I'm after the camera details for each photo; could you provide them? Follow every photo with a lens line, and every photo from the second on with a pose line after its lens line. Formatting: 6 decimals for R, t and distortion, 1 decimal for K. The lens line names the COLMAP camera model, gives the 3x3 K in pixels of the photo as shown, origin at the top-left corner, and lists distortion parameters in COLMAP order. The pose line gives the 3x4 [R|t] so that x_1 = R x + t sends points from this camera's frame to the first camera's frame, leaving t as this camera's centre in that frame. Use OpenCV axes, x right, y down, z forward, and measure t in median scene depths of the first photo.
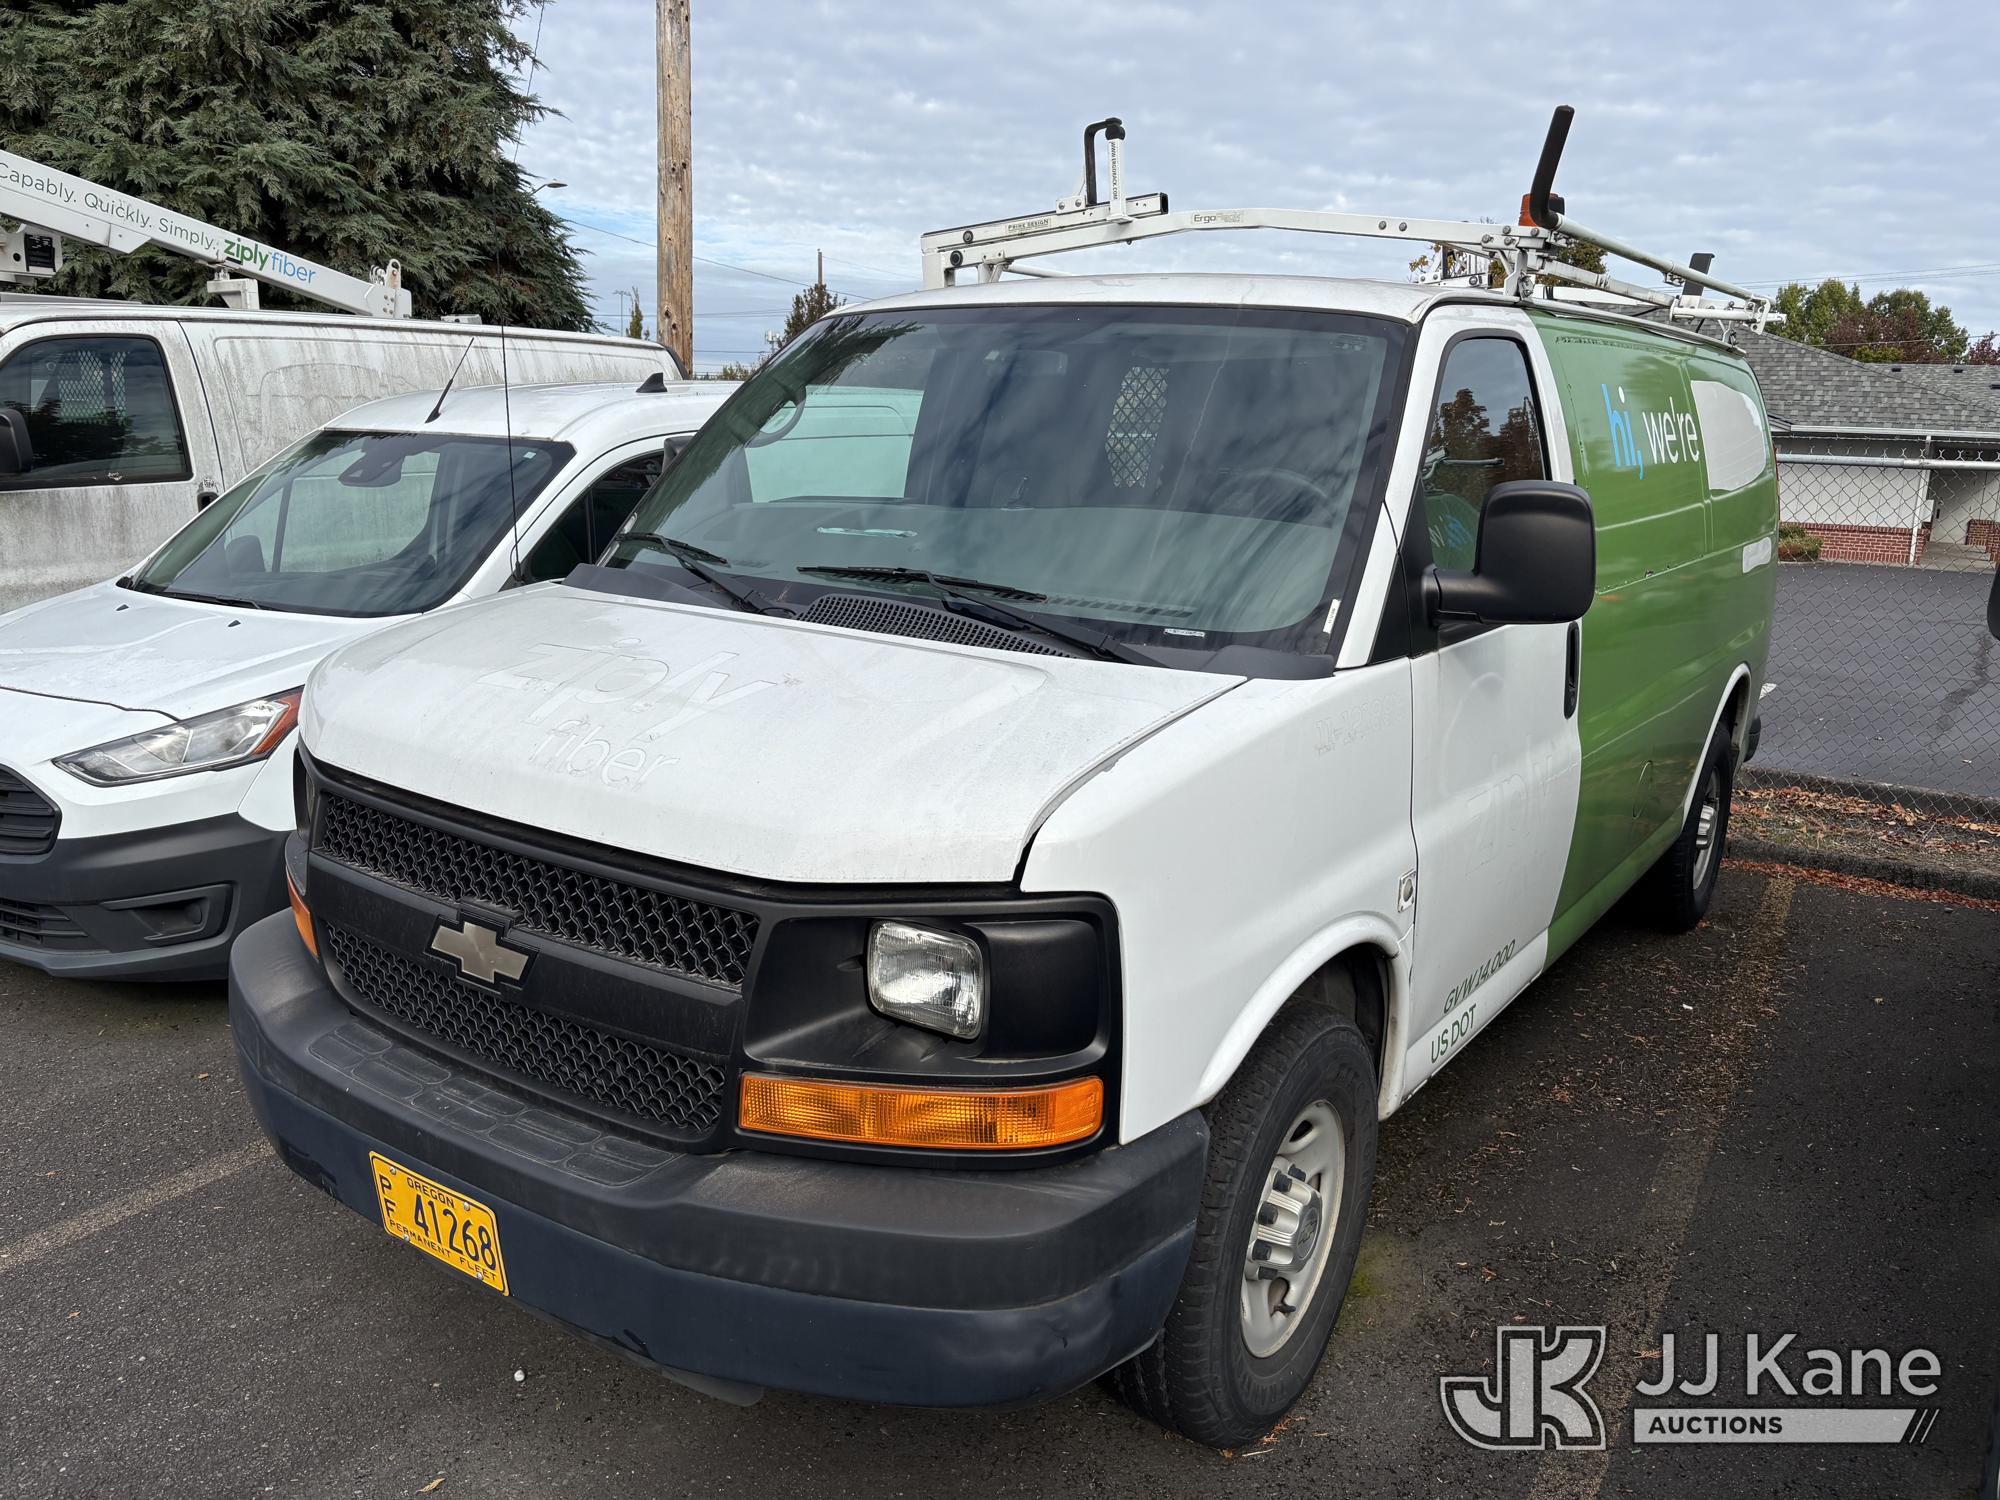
lens RADIAL K [[1568.6, 0, 994.7], [0, 1568.6, 748.1], [0, 0, 1]] dist [0.009999, -0.051940]
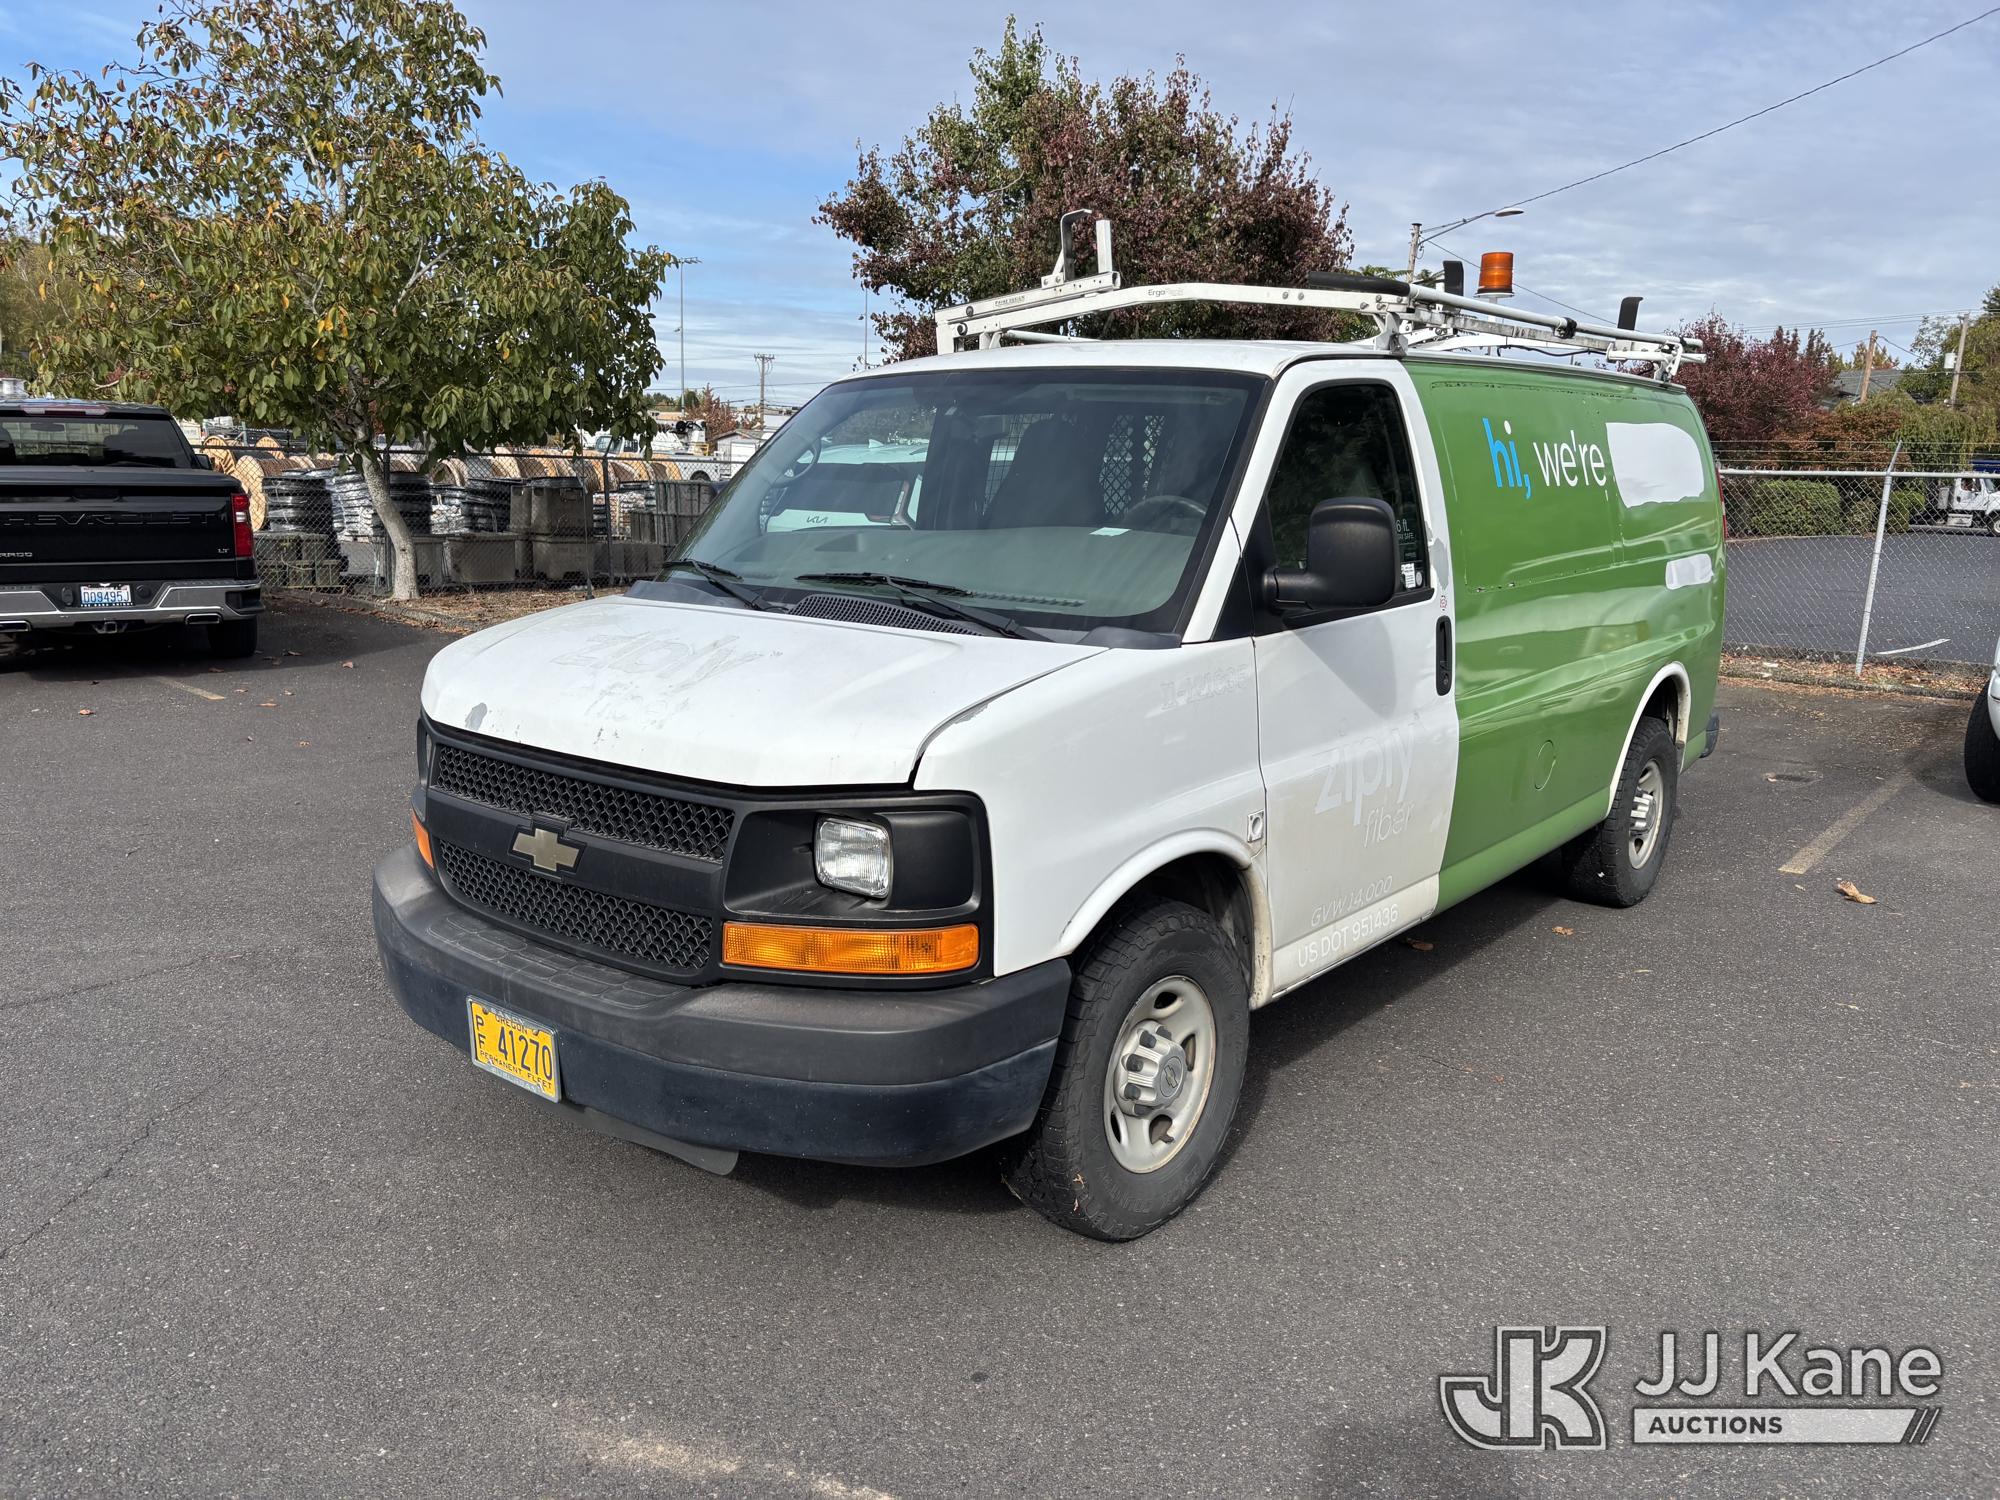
lens RADIAL K [[1568.6, 0, 1001.8], [0, 1568.6, 744.9], [0, 0, 1]] dist [0.009999, -0.051940]
pose [[0.997902, -0.006851, -0.064380, 0.155928], [0.005026, 0.999582, -0.028468, 0.075674], [0.064548, 0.028085, 0.997519, -0.342458]]
